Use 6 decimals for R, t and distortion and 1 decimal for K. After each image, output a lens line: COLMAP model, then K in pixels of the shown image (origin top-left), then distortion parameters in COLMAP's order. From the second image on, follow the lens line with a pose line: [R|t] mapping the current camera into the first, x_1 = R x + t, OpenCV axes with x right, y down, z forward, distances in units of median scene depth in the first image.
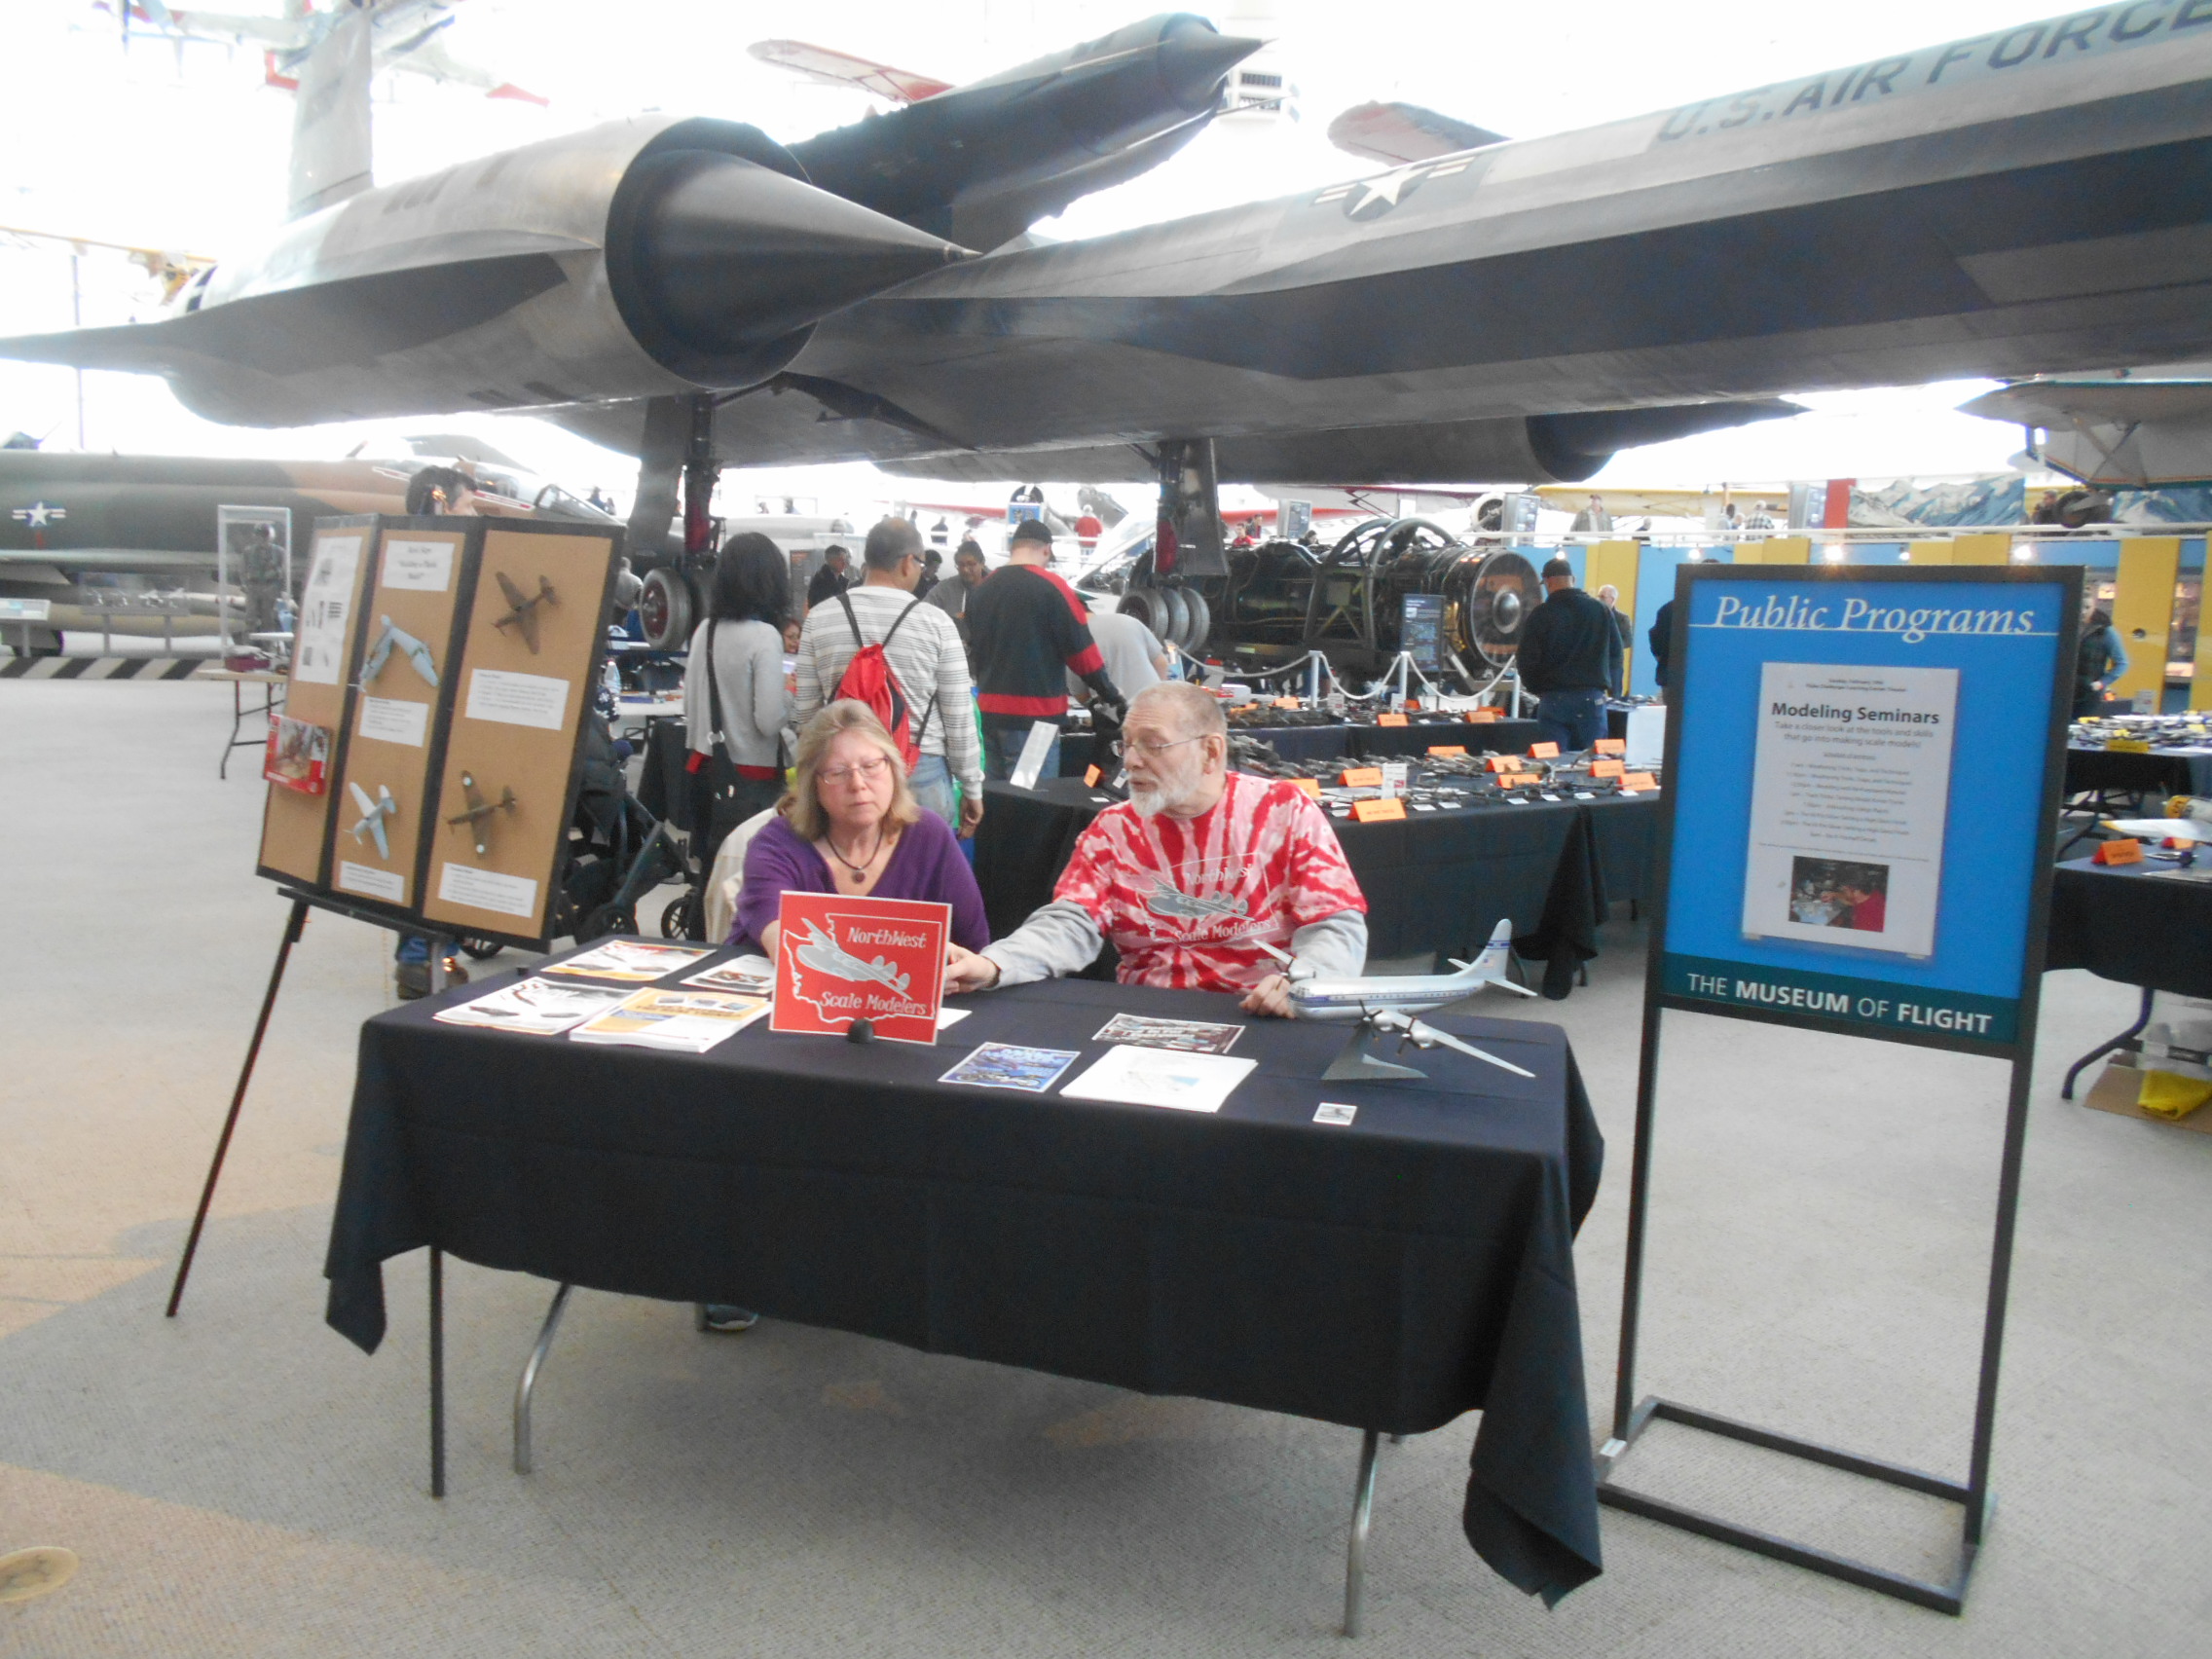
lens RADIAL K [[1791.0, 0, 1100.2], [0, 1791.0, 786.6], [0, 0, 1]] dist [-0.113207, 0.130510]
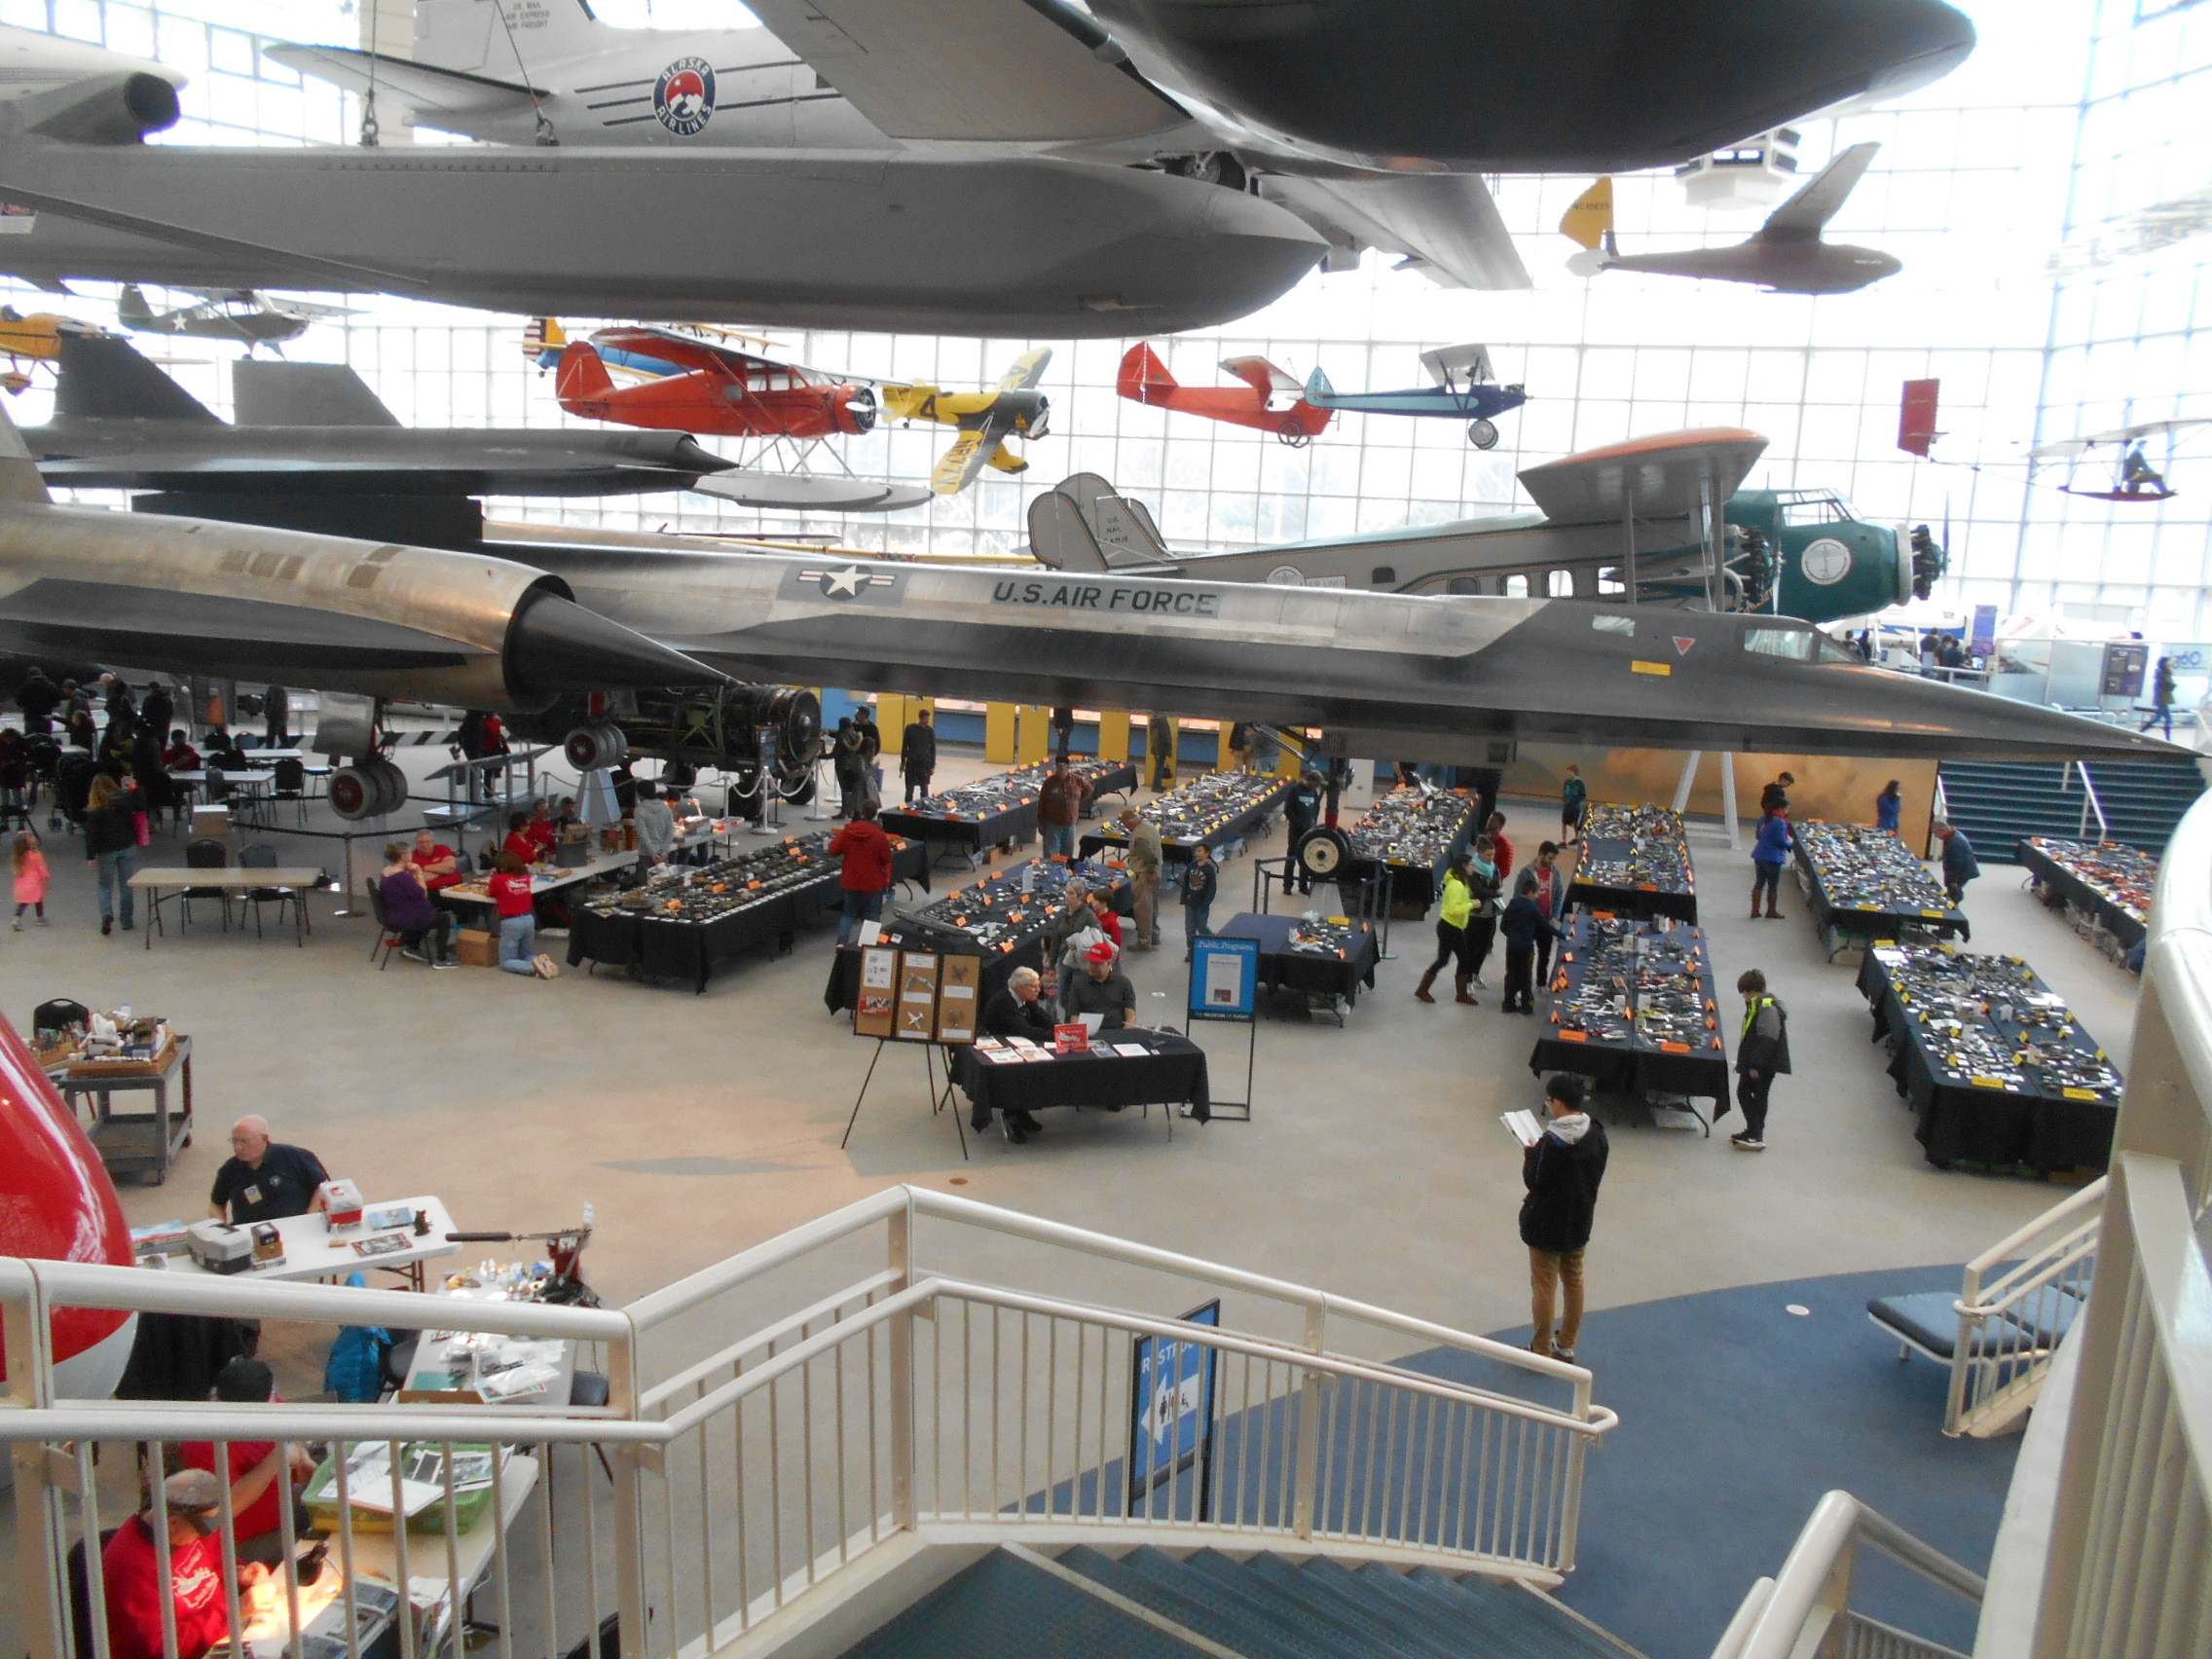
lens RADIAL K [[1791.0, 0, 1100.2], [0, 1791.0, 786.6], [0, 0, 1]] dist [-0.113207, 0.130510]
pose [[0.841661, -0.084804, 0.533306, -0.422902], [0.053245, 0.995812, 0.074319, -0.153876], [-0.537375, -0.034156, 0.842651, -0.518841]]
